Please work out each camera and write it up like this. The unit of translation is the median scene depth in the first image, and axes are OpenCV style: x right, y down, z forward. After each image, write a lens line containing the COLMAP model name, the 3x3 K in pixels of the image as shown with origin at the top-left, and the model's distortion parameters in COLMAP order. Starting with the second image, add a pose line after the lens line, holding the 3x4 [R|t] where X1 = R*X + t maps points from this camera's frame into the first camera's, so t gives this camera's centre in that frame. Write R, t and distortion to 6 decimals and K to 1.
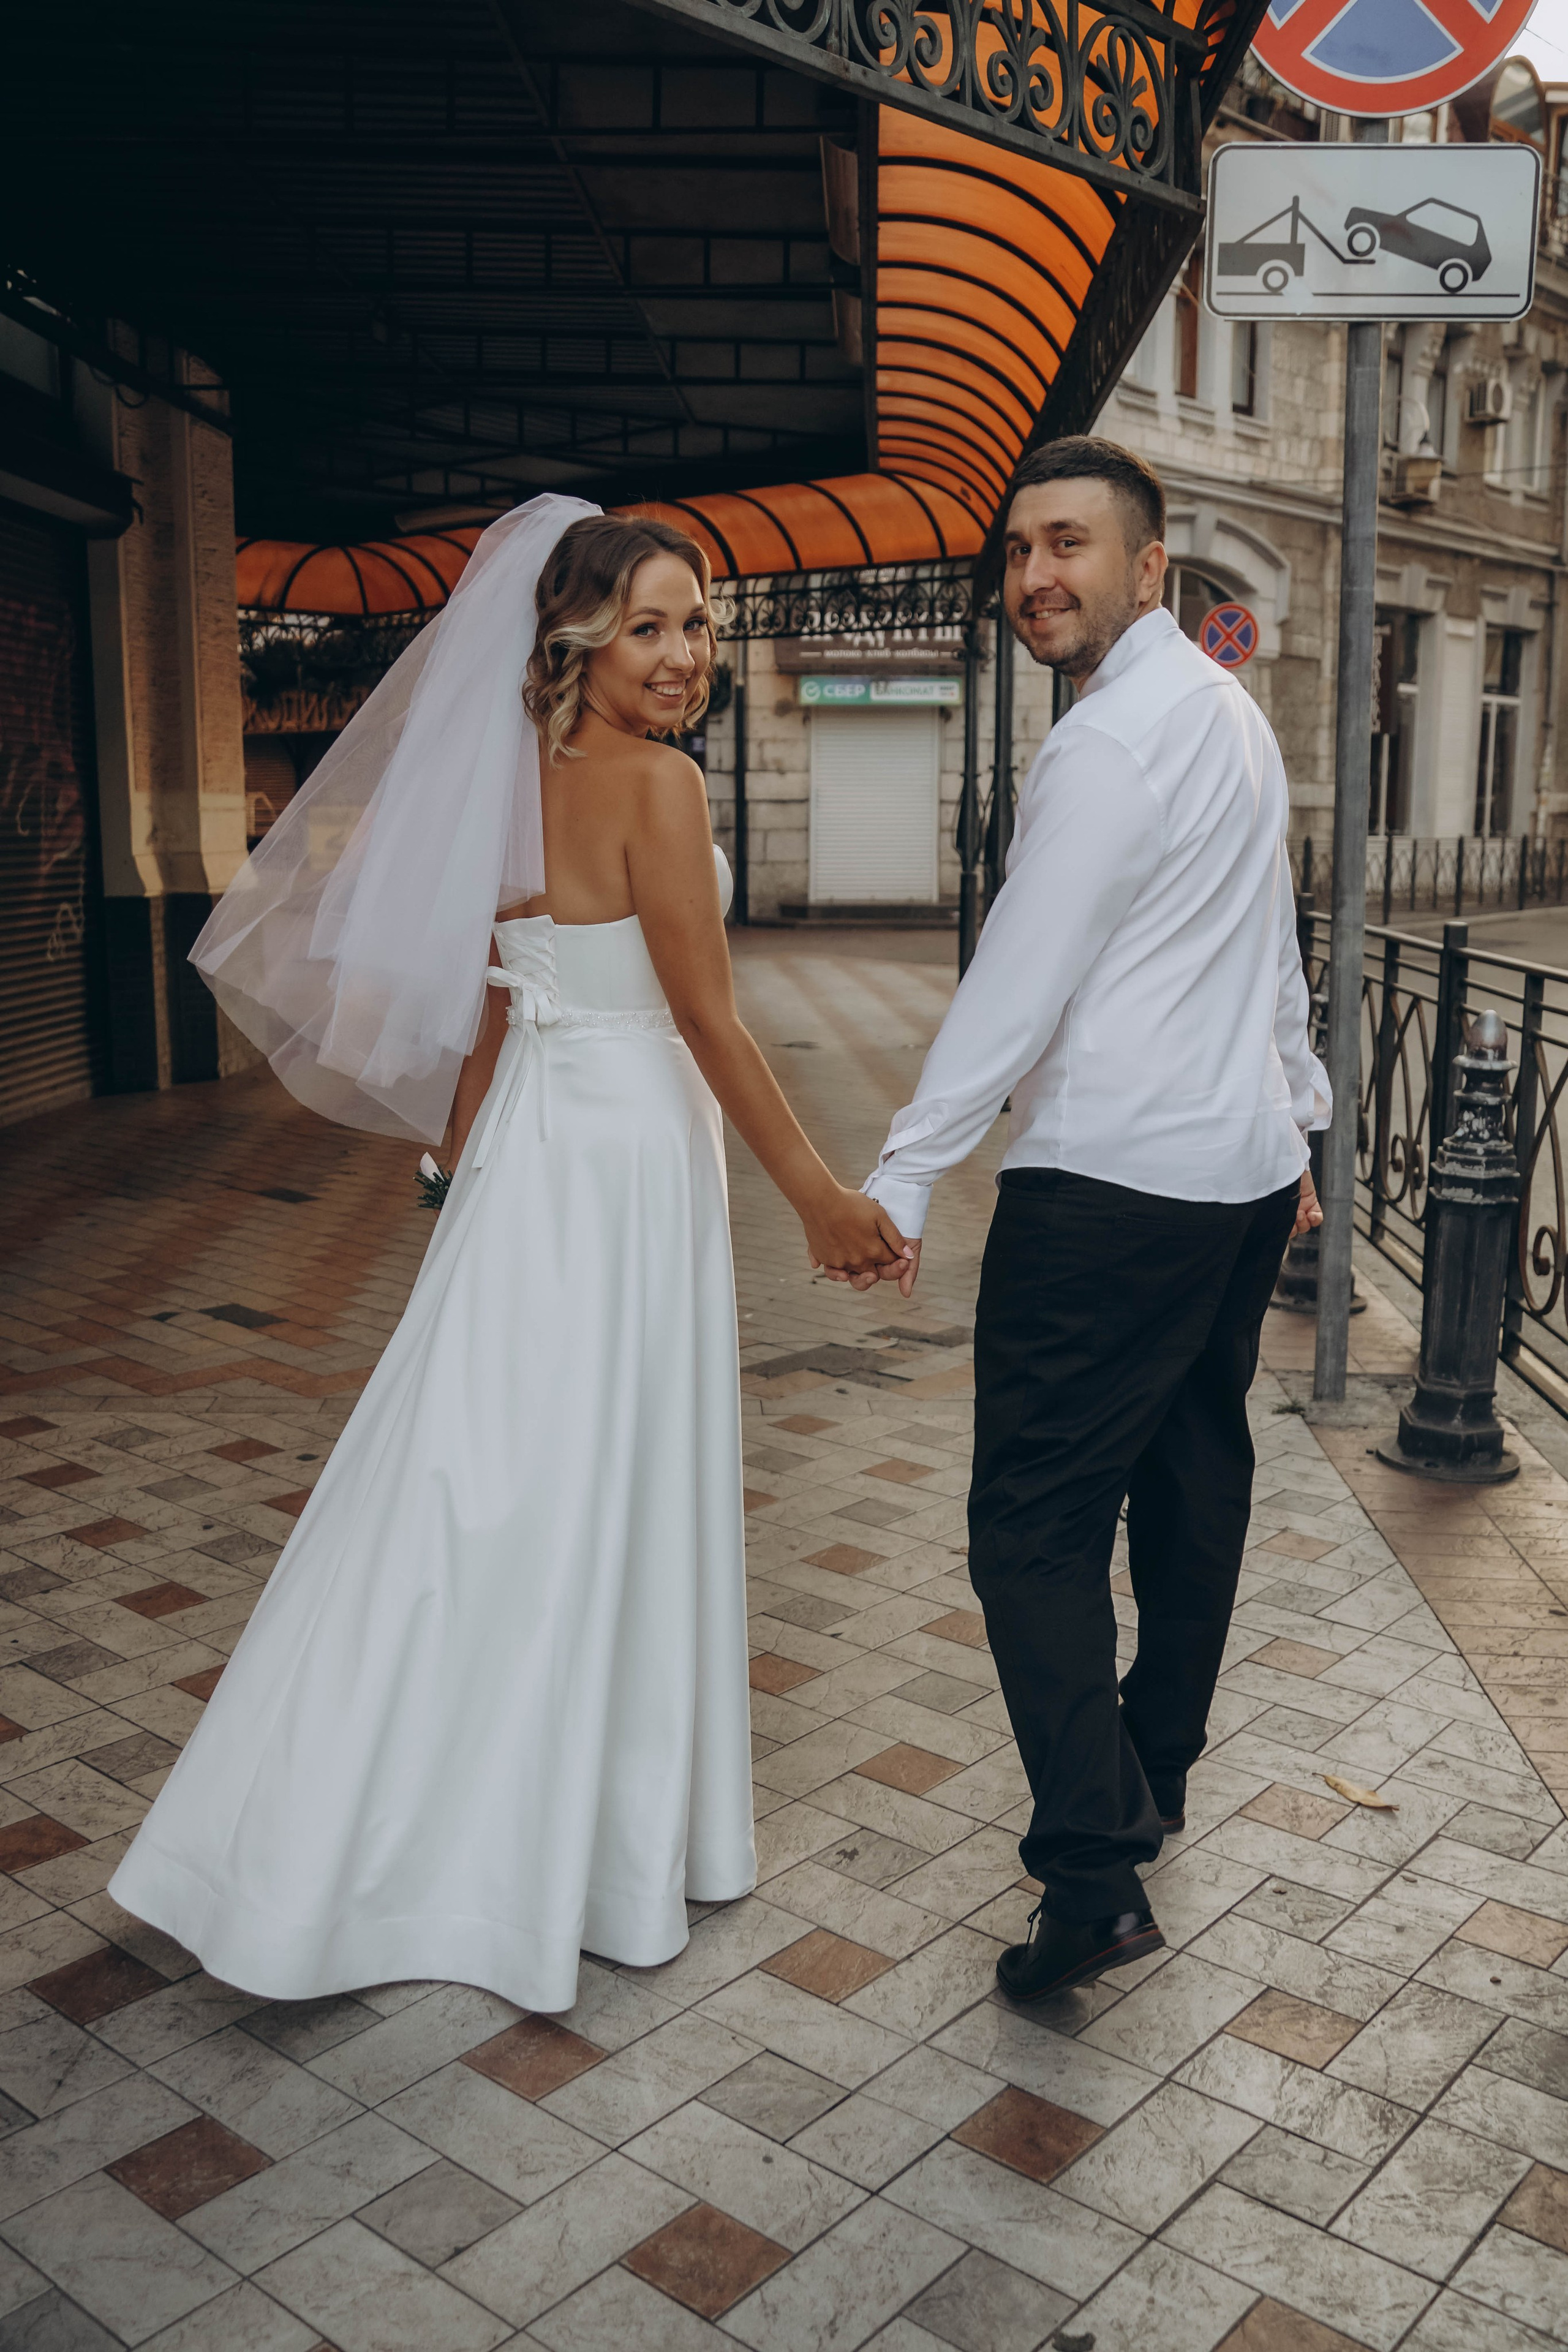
lens RADIAL K [[2085.0, 0, 796.8], [0, 2085.0, 1220.6], [0, 0, 1]] dist [-0.126034, 0.168436]
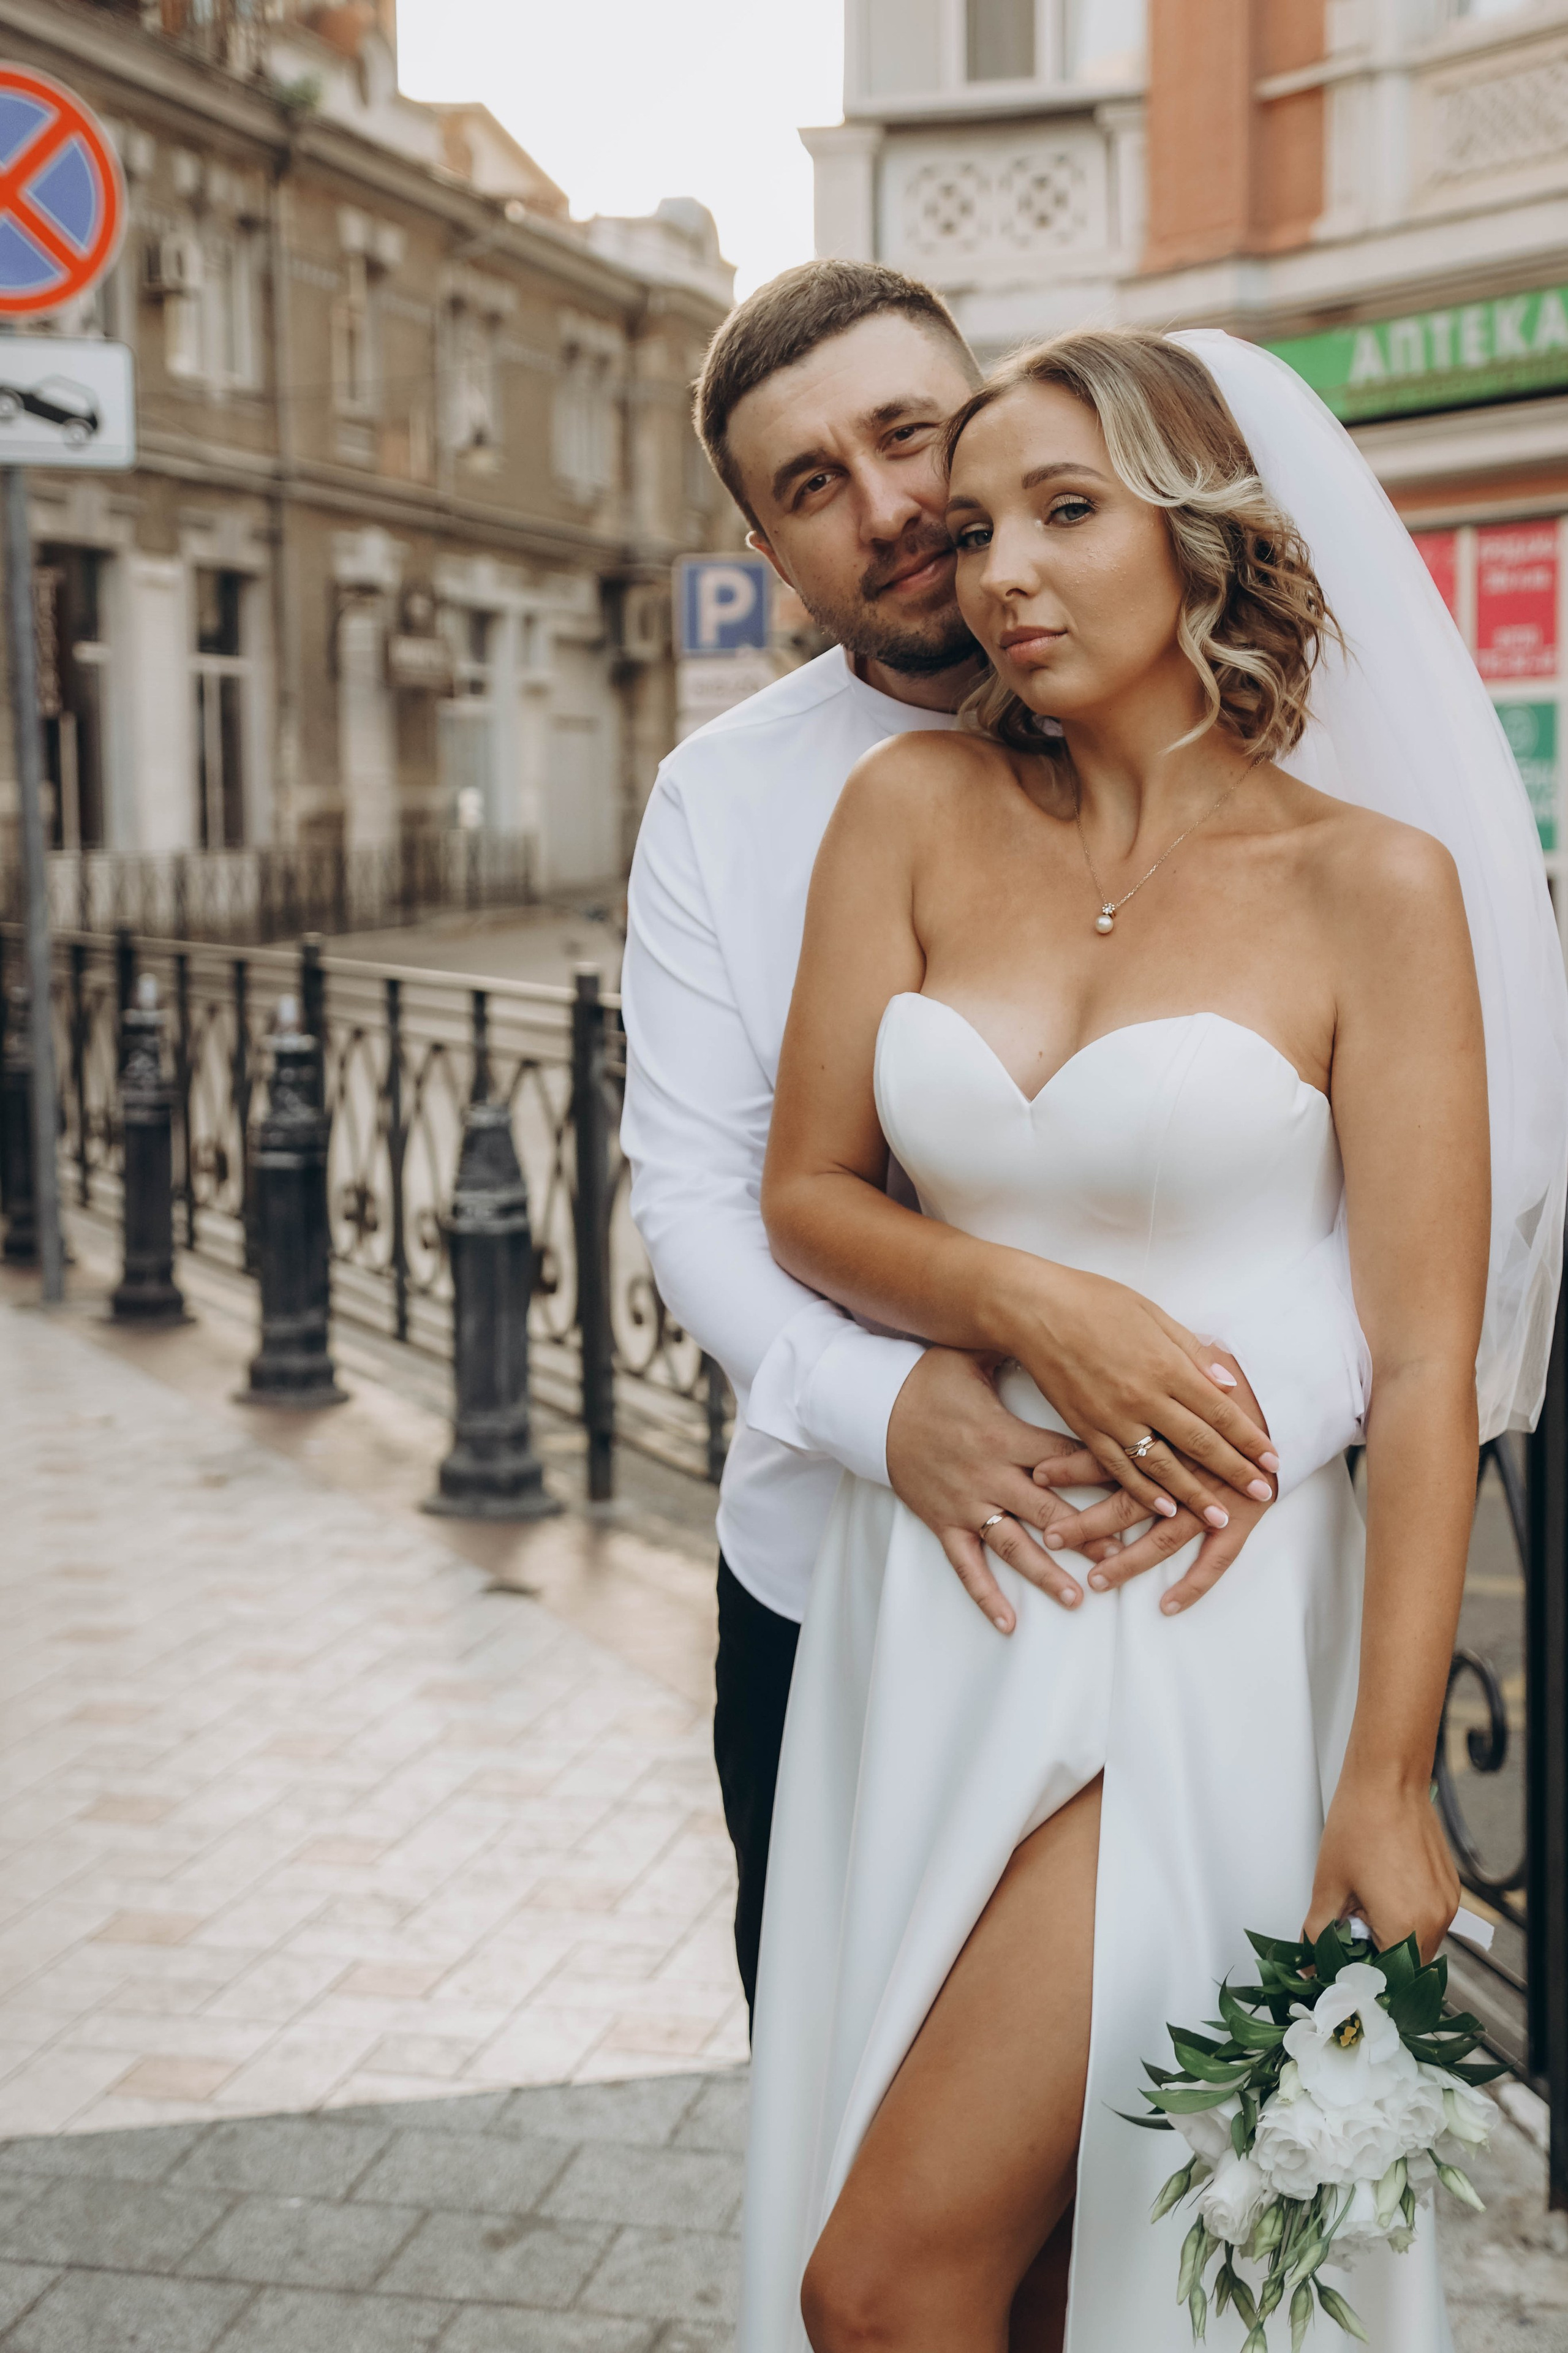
lens RADIAL K [[3463.9, 0, 784.0], [0, 3463.9, 1176.5], [0, 0, 1]] dist [0.021790, 0.114530]
pose [[0.890509, -0.060960, 0.450864, -0.053023], [0.102551, 0.992375, -0.068373, 0.036666], [-0.443258, 0.107124, 0.889970, -0.195336]]
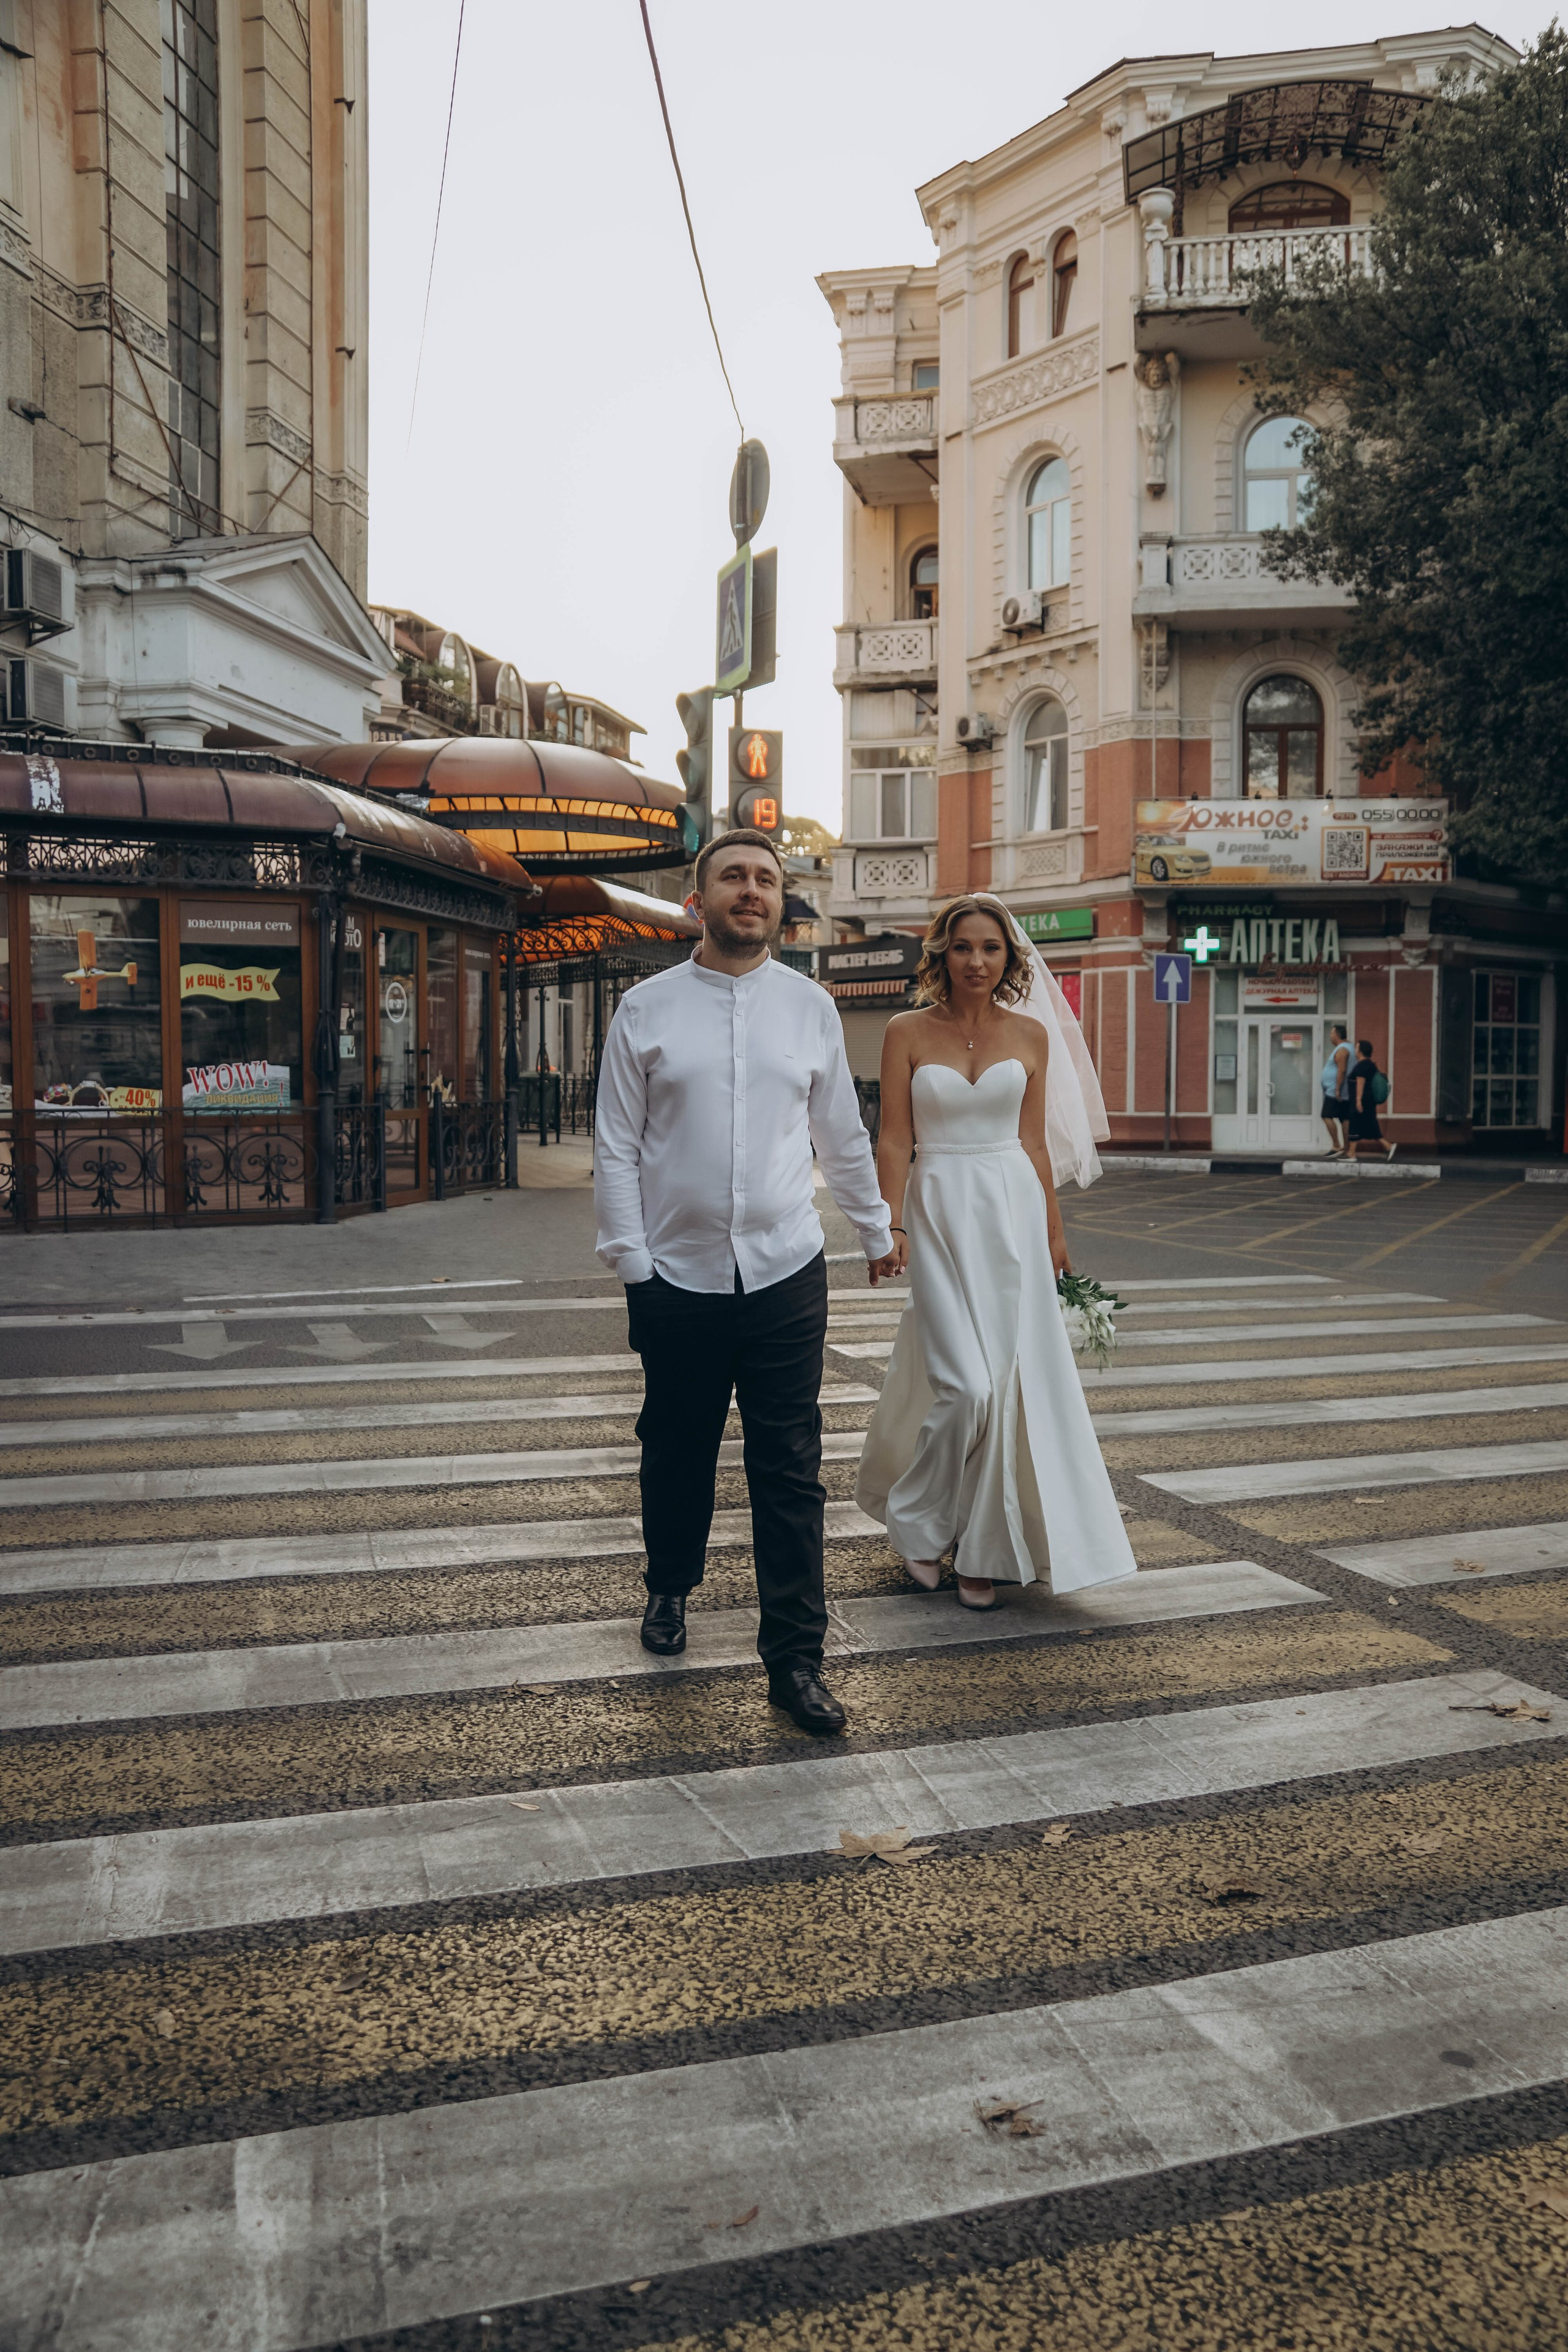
lens RADIAL K [[2033.0, 0, 792.2], [0, 2033.0, 1207.1], [0, 0, 1]] dist [-0.127992, 0.165490]
pose [[0.867625, -0.032221, 0.496174, -0.431250], [0.096552, 0.989821, -0.104556, 0.155383], [-0.487755, 0.138622, 0.861905, -0.725088]]
